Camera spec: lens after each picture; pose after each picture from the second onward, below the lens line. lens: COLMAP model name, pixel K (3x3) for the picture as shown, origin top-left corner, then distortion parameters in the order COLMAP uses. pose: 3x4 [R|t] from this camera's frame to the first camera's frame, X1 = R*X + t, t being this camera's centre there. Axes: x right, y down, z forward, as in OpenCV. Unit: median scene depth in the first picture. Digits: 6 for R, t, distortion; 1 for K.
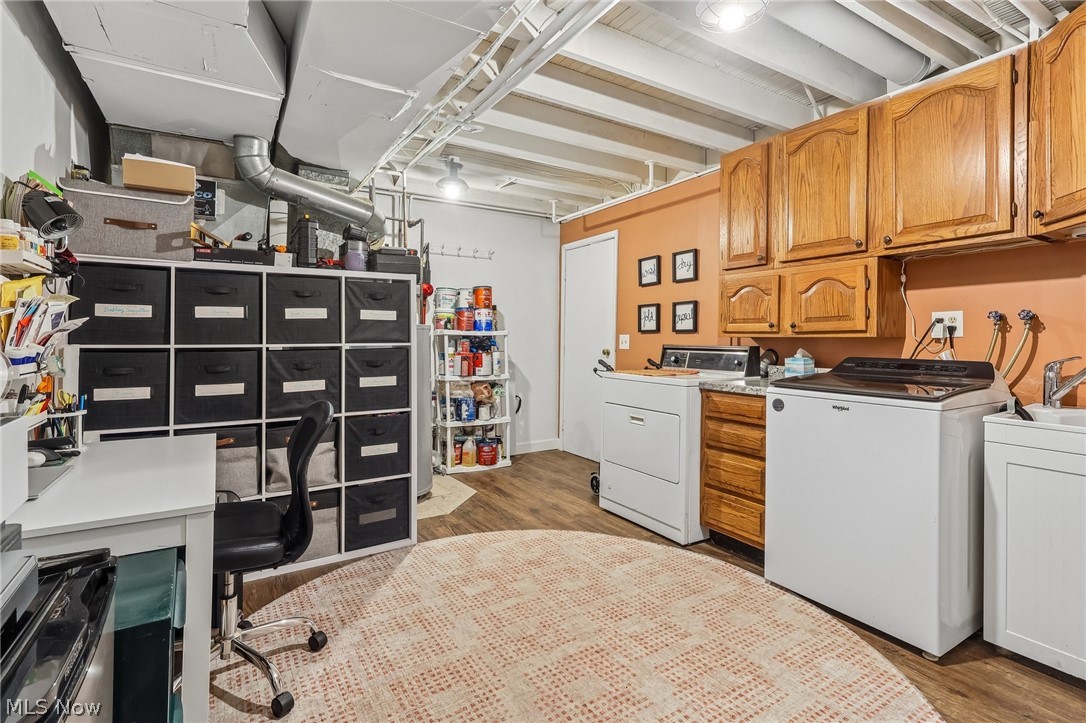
lens RADIAL K [[513.6, 0, 523.6], [0, 513.6, 329.8], [0, 0, 1]] dist [0.002709, -0.001784]
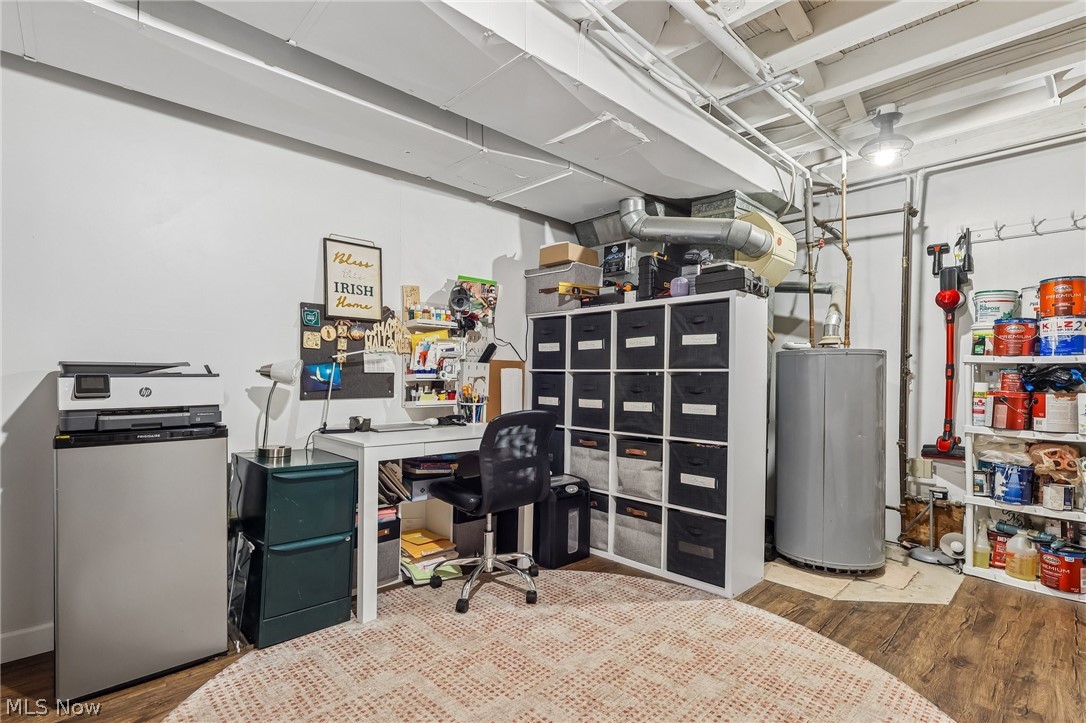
lens RADIAL K [[513.6, 0, 540.5], [0, 513.6, 371.2], [0, 0, 1]] dist [0.002709, -0.001784]
pose [[0.229104, 0.001368, -0.973401, 0.558710], [0.003897, 0.999990, 0.002323, 0.025558], [0.973394, -0.004326, 0.229097, 0.478549]]
